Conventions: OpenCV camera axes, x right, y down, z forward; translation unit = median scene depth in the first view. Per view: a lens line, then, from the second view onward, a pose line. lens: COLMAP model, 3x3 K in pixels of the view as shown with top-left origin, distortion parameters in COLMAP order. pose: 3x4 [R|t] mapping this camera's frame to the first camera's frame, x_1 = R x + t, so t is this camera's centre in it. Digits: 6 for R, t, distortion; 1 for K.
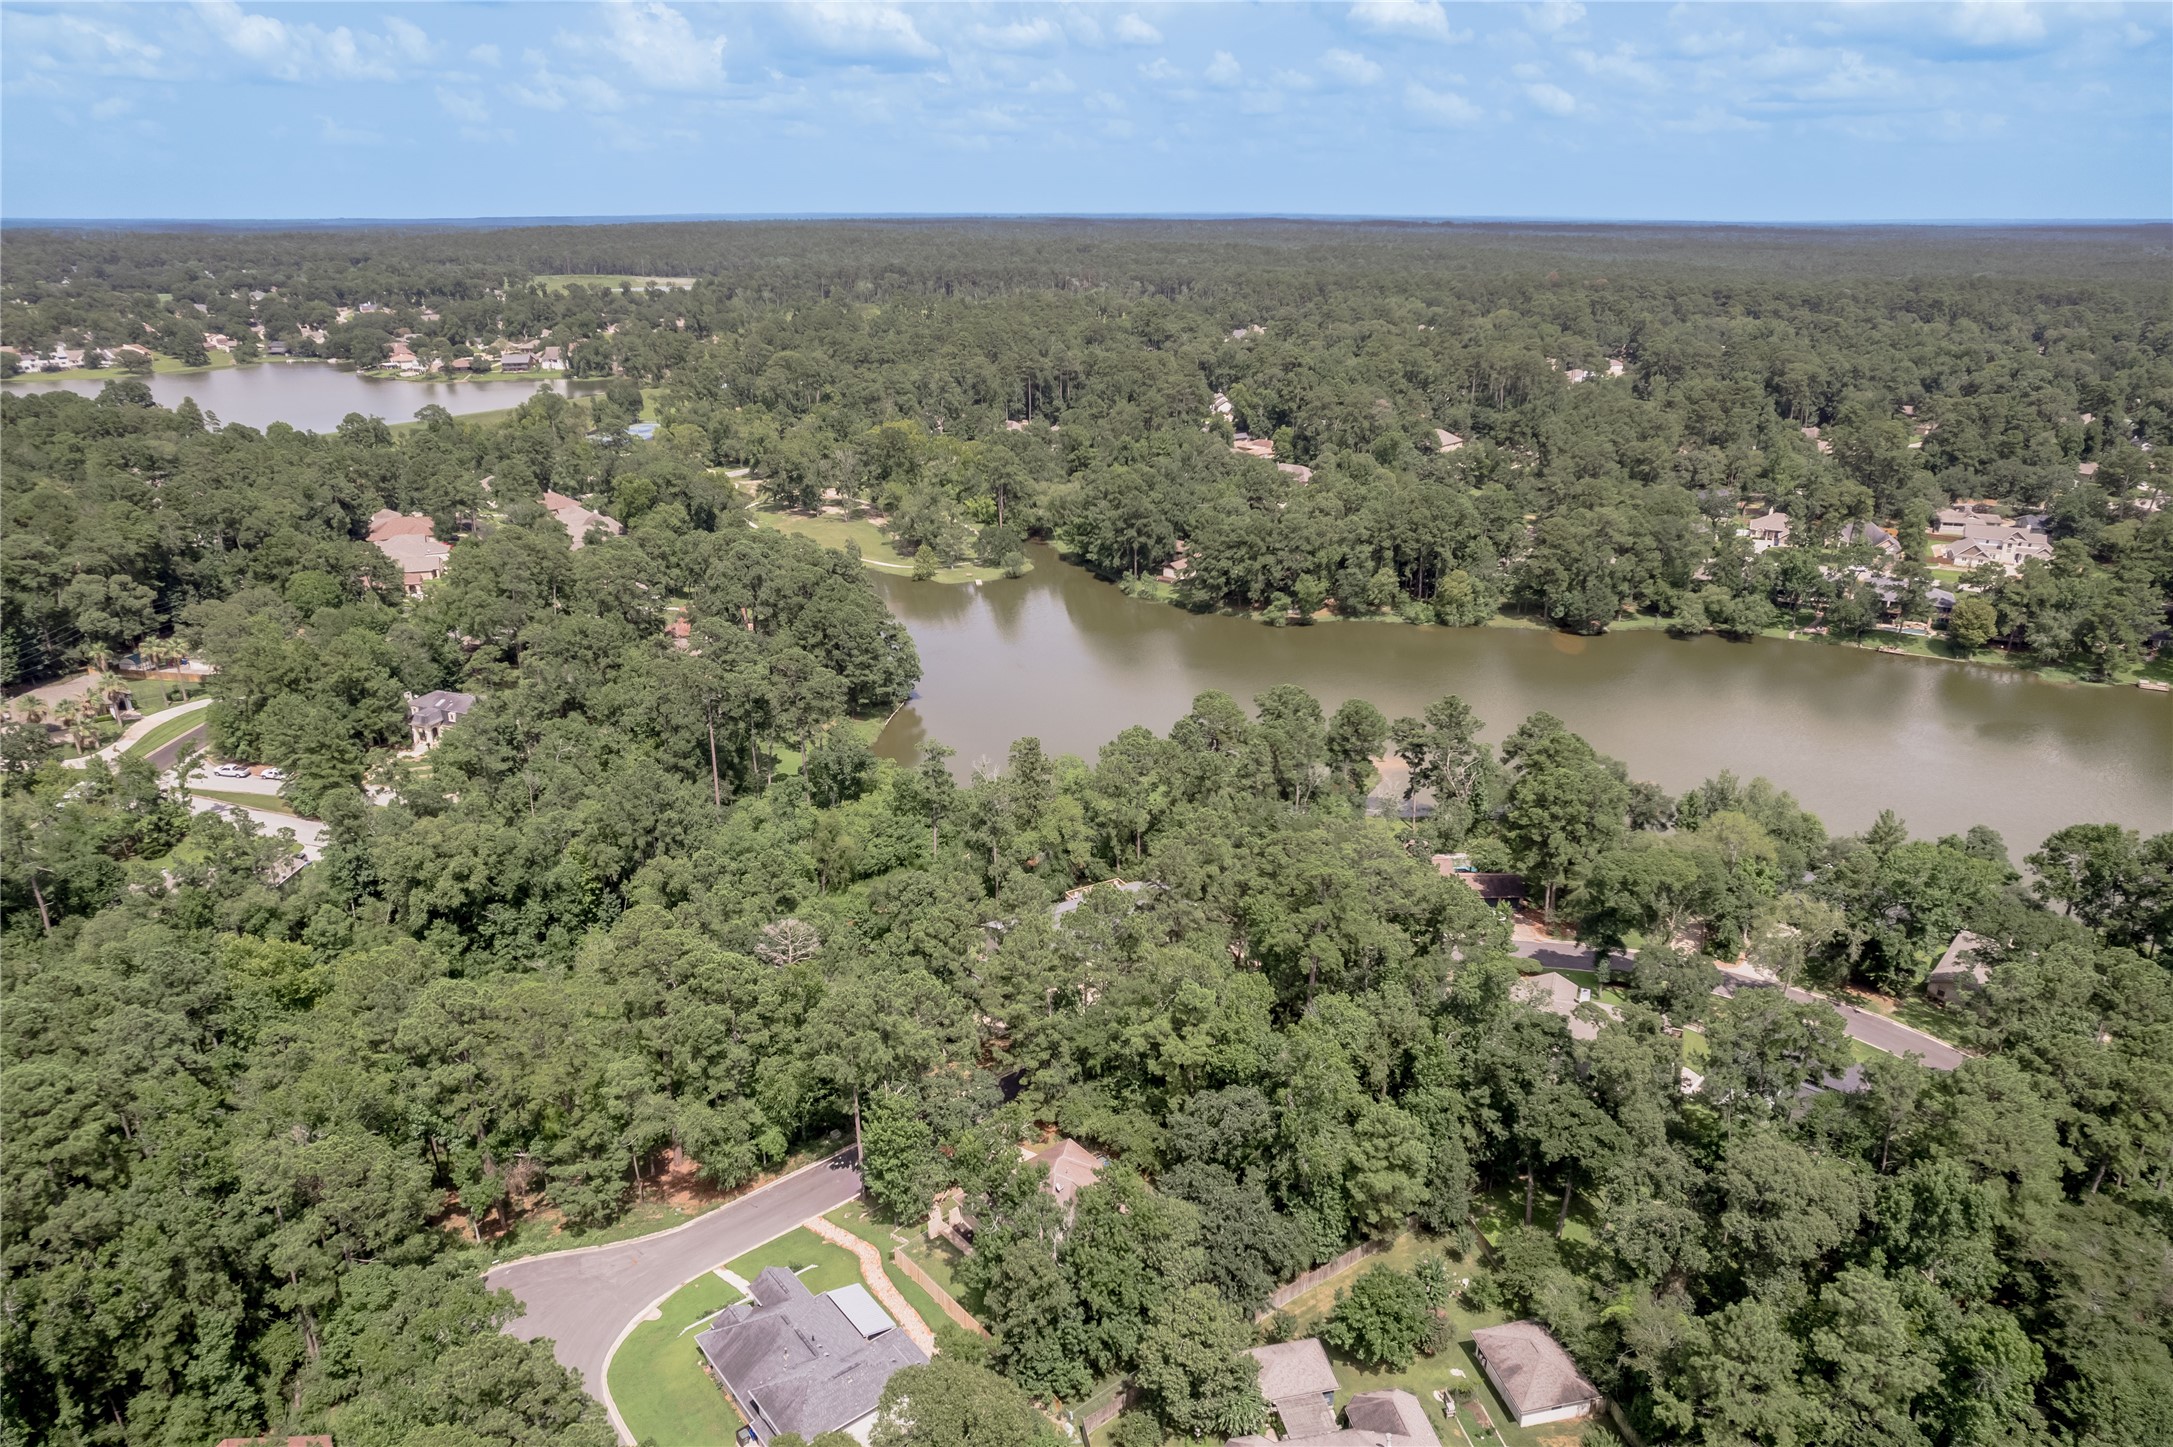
lens RADIAL K [[1401.4, 0, 1097.1], [0, 1401.4, 725.4], [0, 0, 1]] dist [-0.078199, 0.071877]
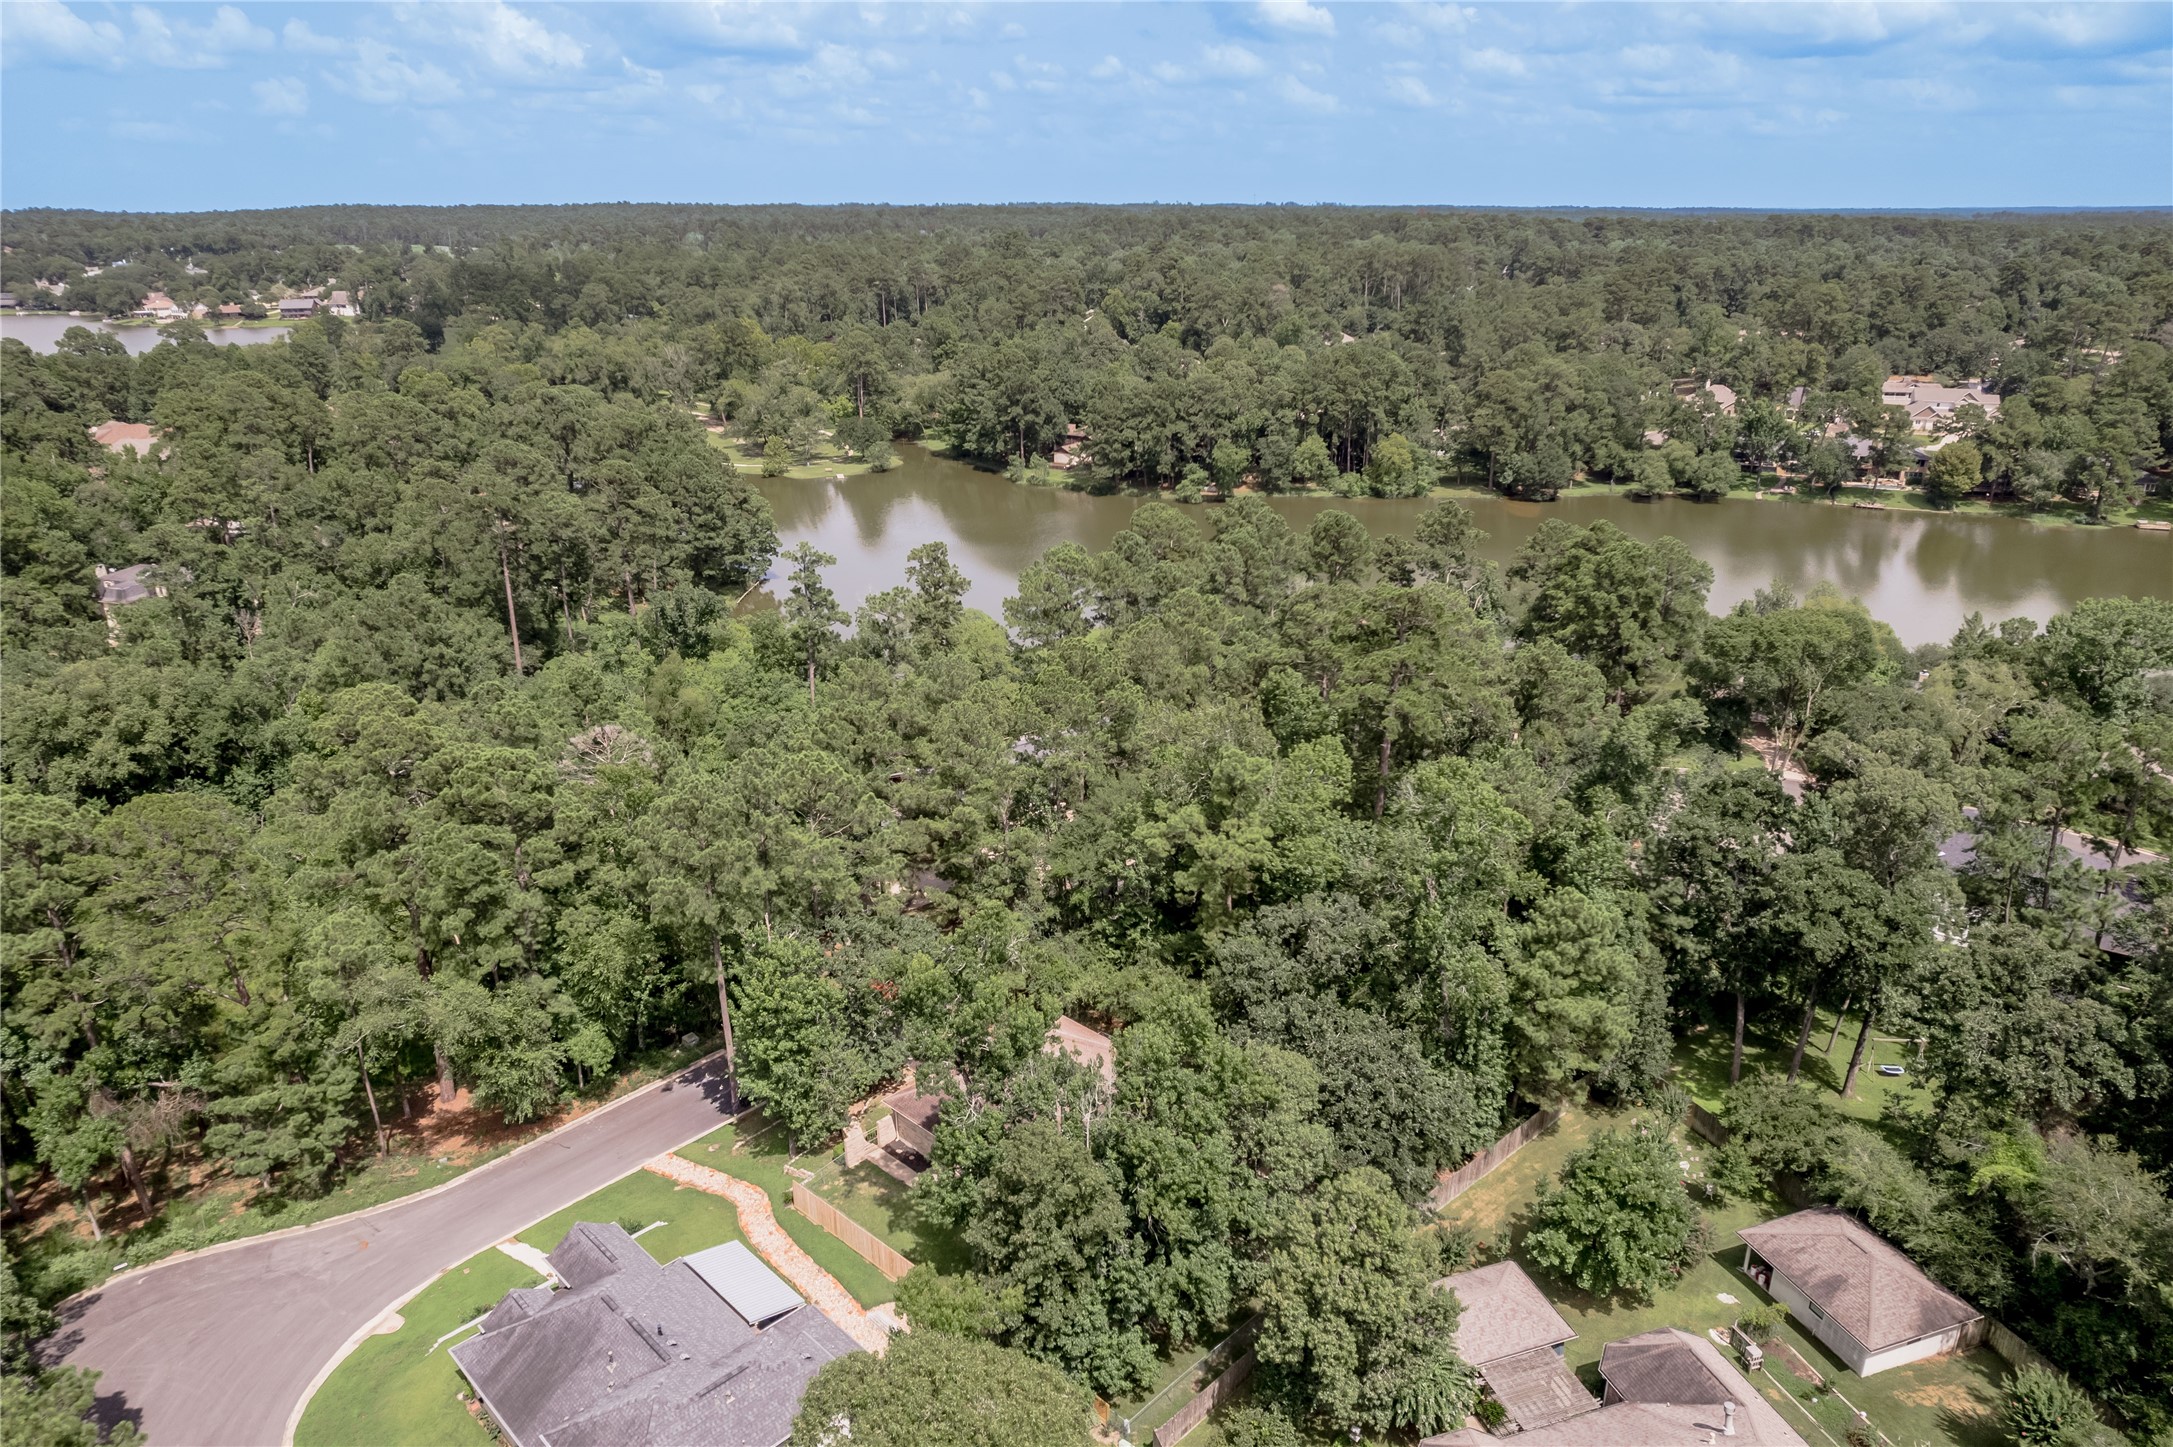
lens RADIAL K [[1426.2, 0, 1093.8], [0, 1426.2, 718.2], [0, 0, 1]] dist [-0.092031, 0.089805]
pose [[0.994201, -0.044460, 0.097916, -0.058532], [0.045490, 0.998930, -0.008305, 0.162484], [-0.097442, 0.012711, 0.995160, 0.323669]]
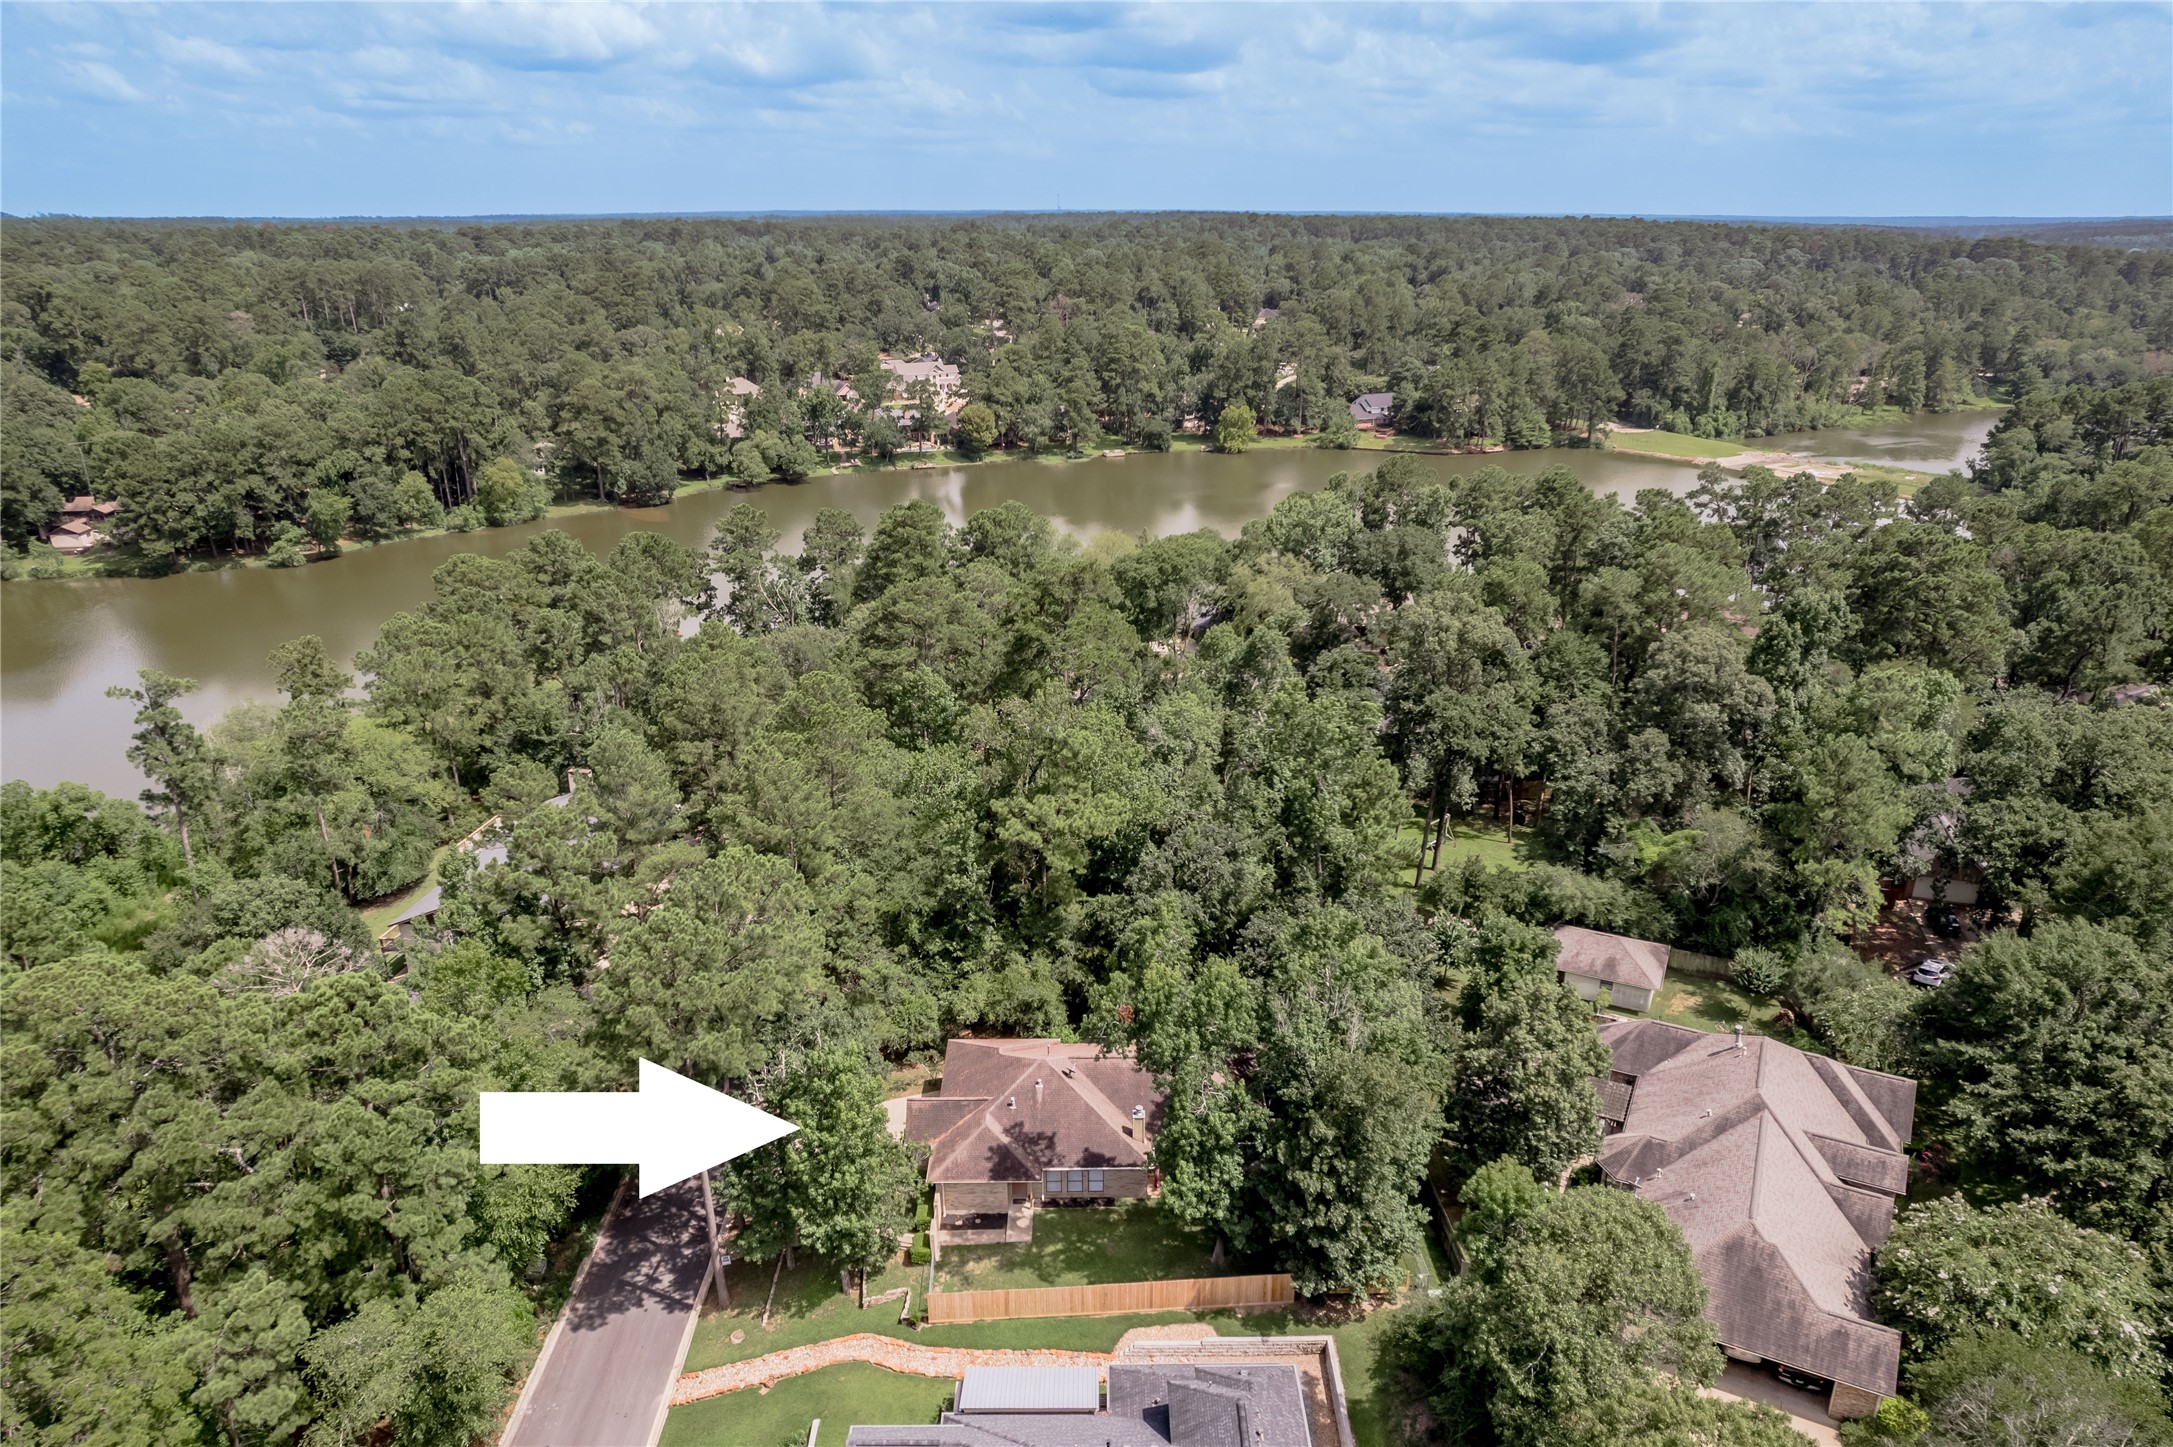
lens RADIAL K [[1401.4, 0, 1097.1], [0, 1401.4, 725.4], [0, 0, 1]] dist [-0.078199, 0.071877]
pose [[0.631598, -0.274252, 0.725169, -0.386063], [0.276130, 0.953583, 0.120136, 0.100163], [-0.724456, 0.124363, 0.678010, 0.482492]]
